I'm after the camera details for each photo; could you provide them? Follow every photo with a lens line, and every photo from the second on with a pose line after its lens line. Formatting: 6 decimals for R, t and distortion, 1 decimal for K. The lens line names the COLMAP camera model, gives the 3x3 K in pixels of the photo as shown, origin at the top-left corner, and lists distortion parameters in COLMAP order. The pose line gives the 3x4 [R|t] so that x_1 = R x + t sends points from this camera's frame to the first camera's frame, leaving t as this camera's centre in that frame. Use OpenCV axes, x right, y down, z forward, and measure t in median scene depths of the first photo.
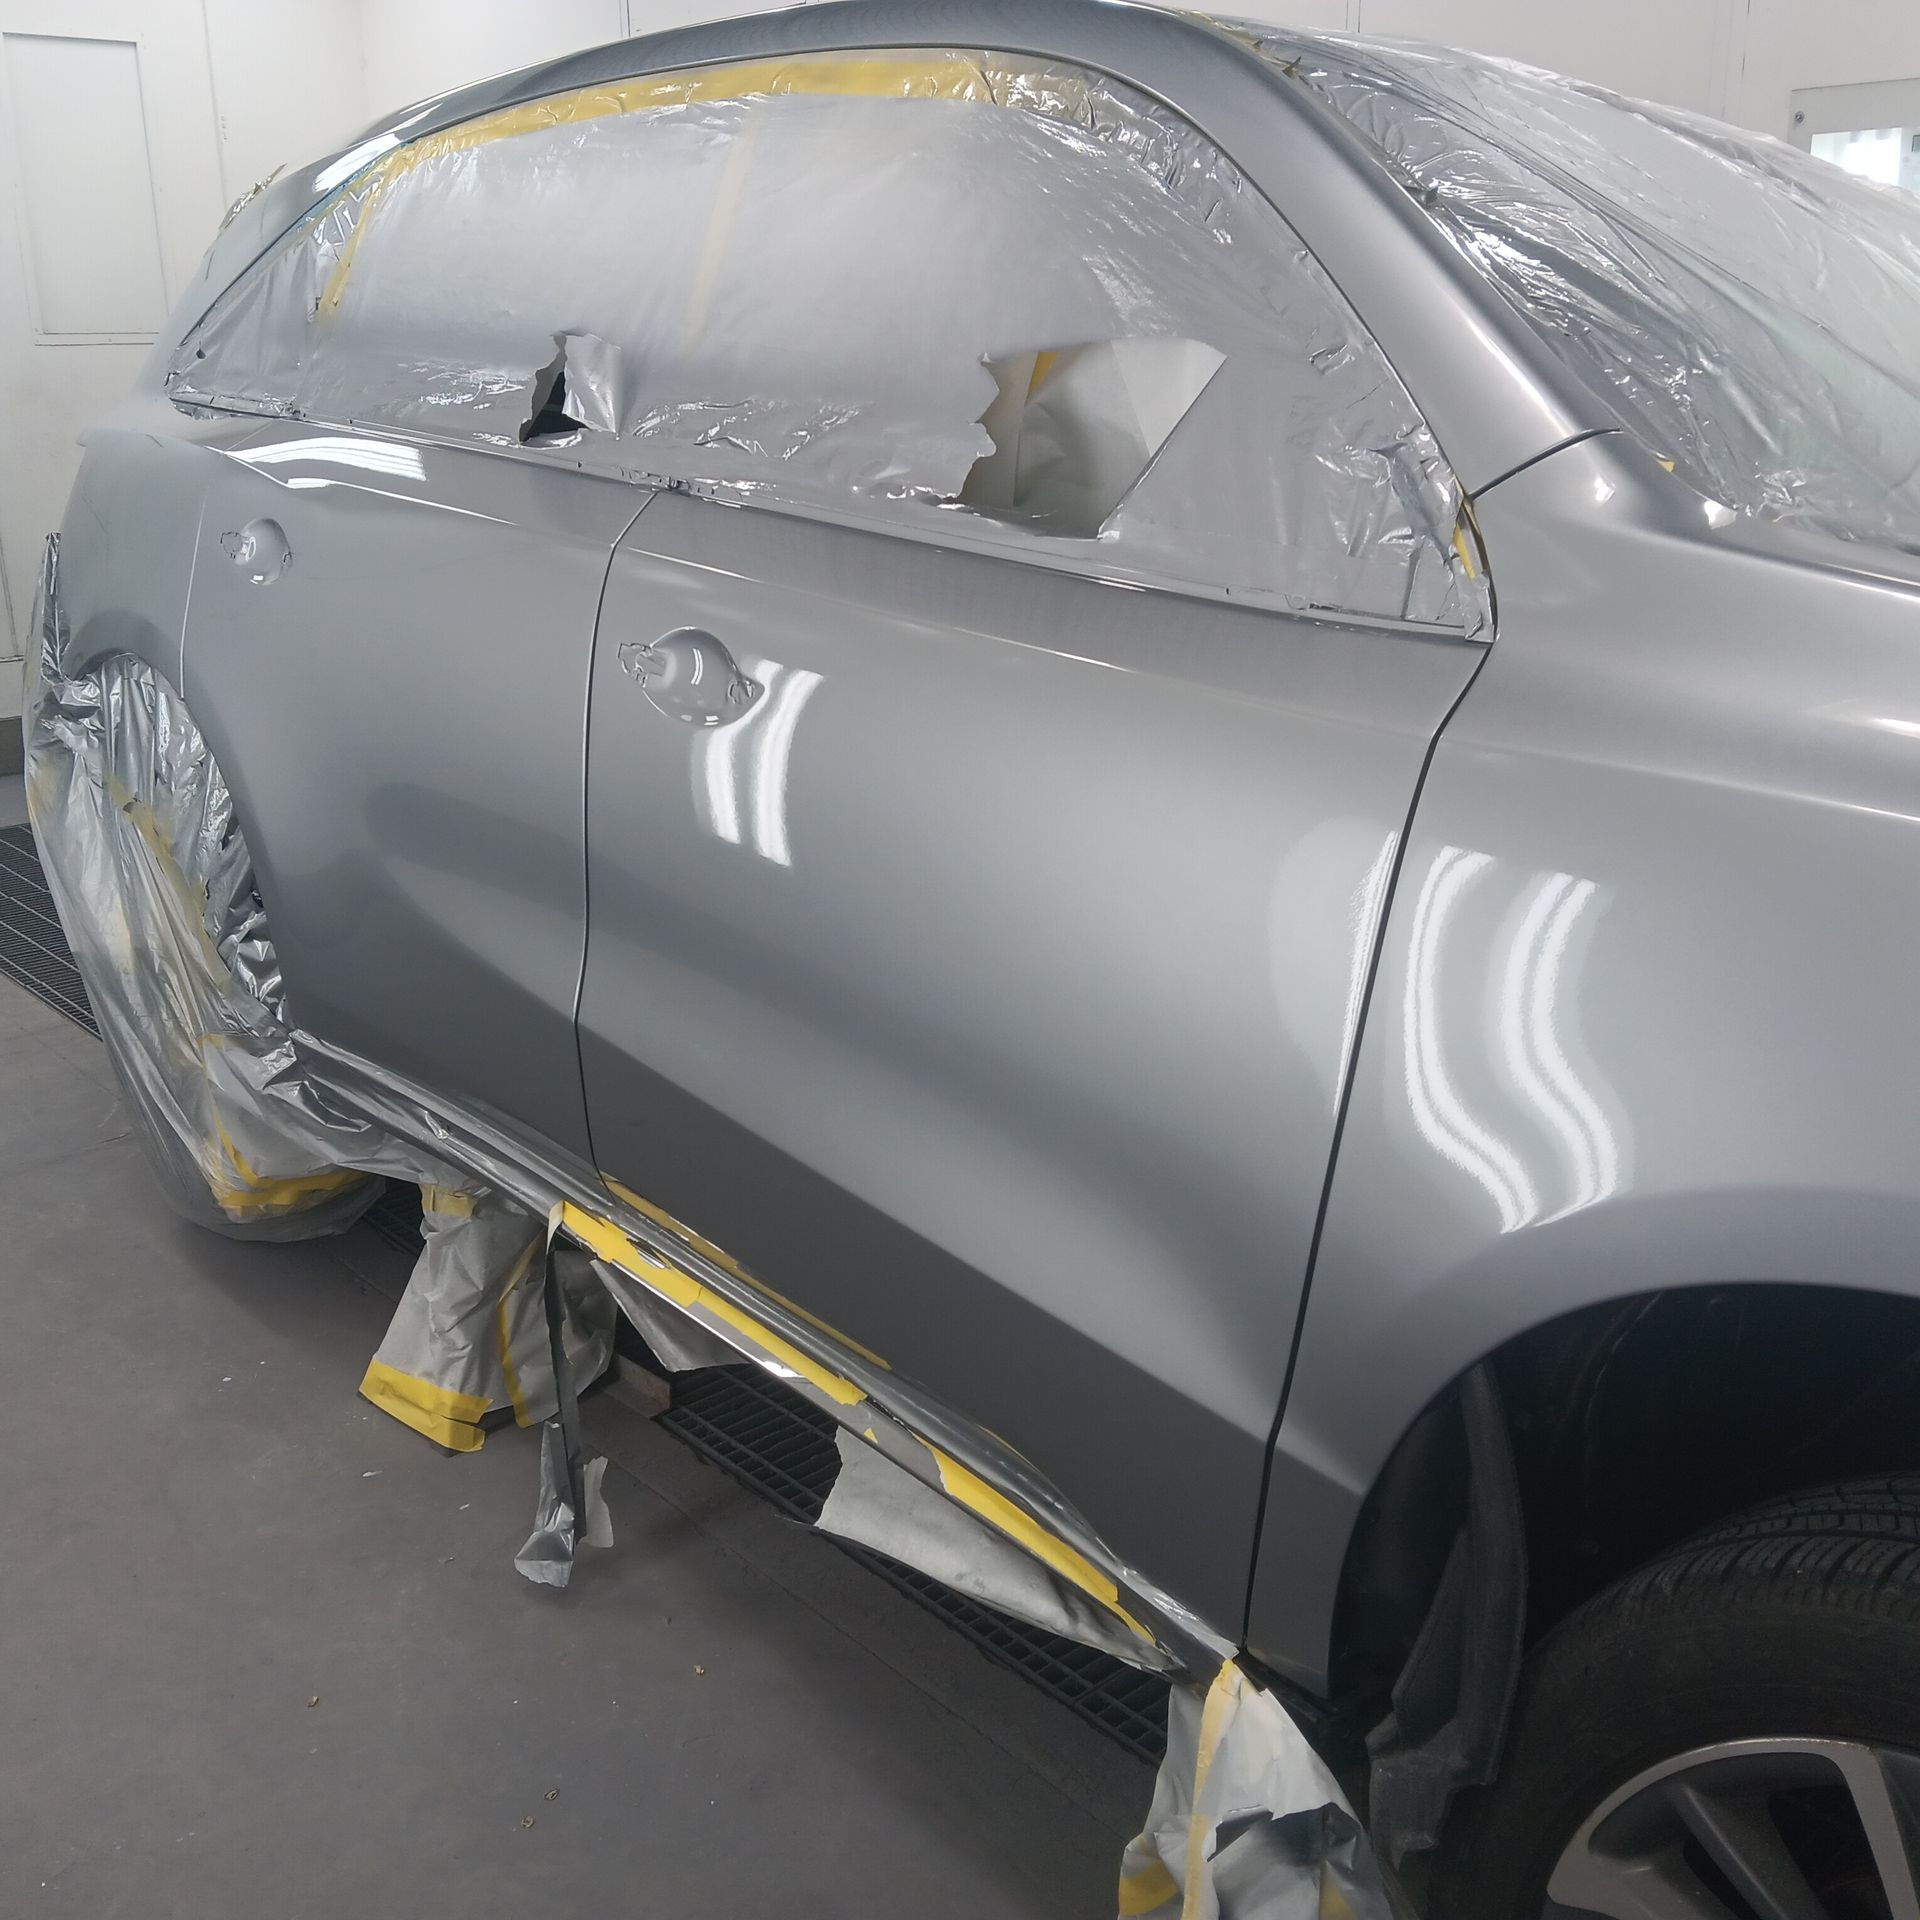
lens RADIAL K [[1973.5, 0, 1025.4], [0, 1973.5, 957.3], [0, 0, 1]] dist [0.166188, -0.401291]
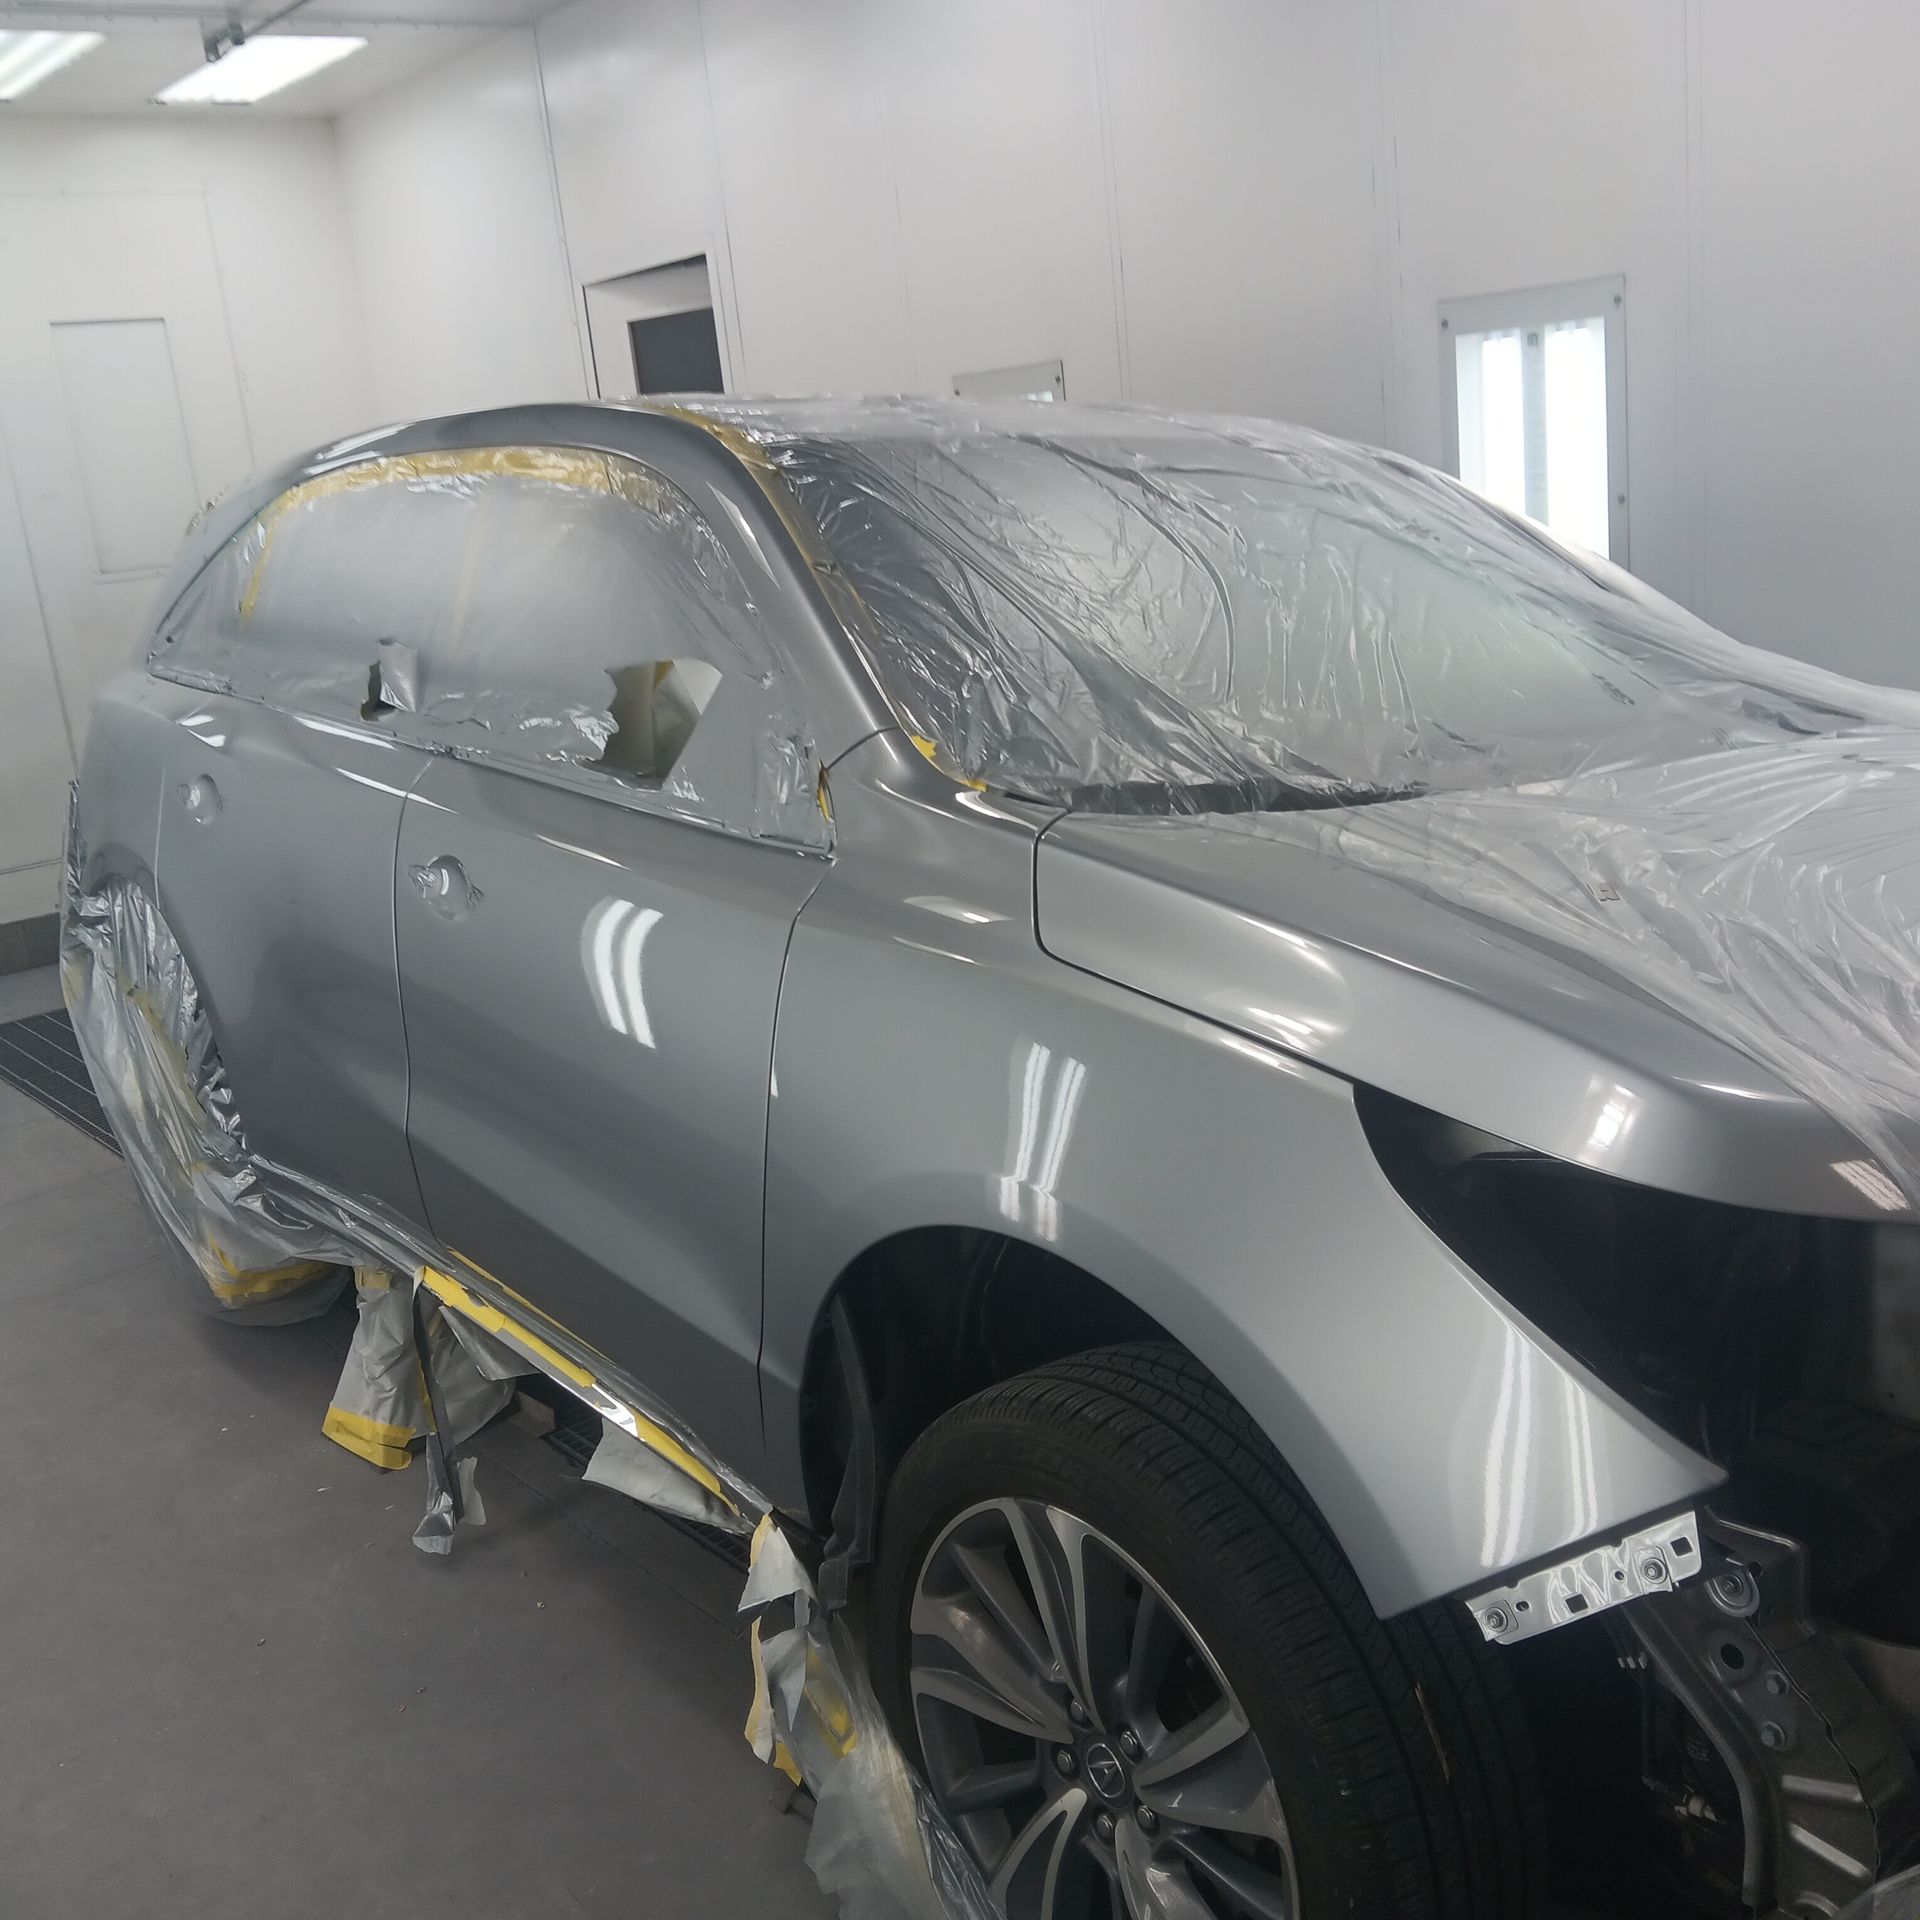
lens RADIAL K [[1973.5, 0, 1025.4], [0, 1973.5, 957.3], [0, 0, 1]] dist [0.166188, -0.401291]
pose [[0.995646, -0.074857, -0.055539, 0.222212], [0.072312, 0.996298, -0.046499, 0.005050], [0.058814, 0.042281, 0.997373, -0.286838]]
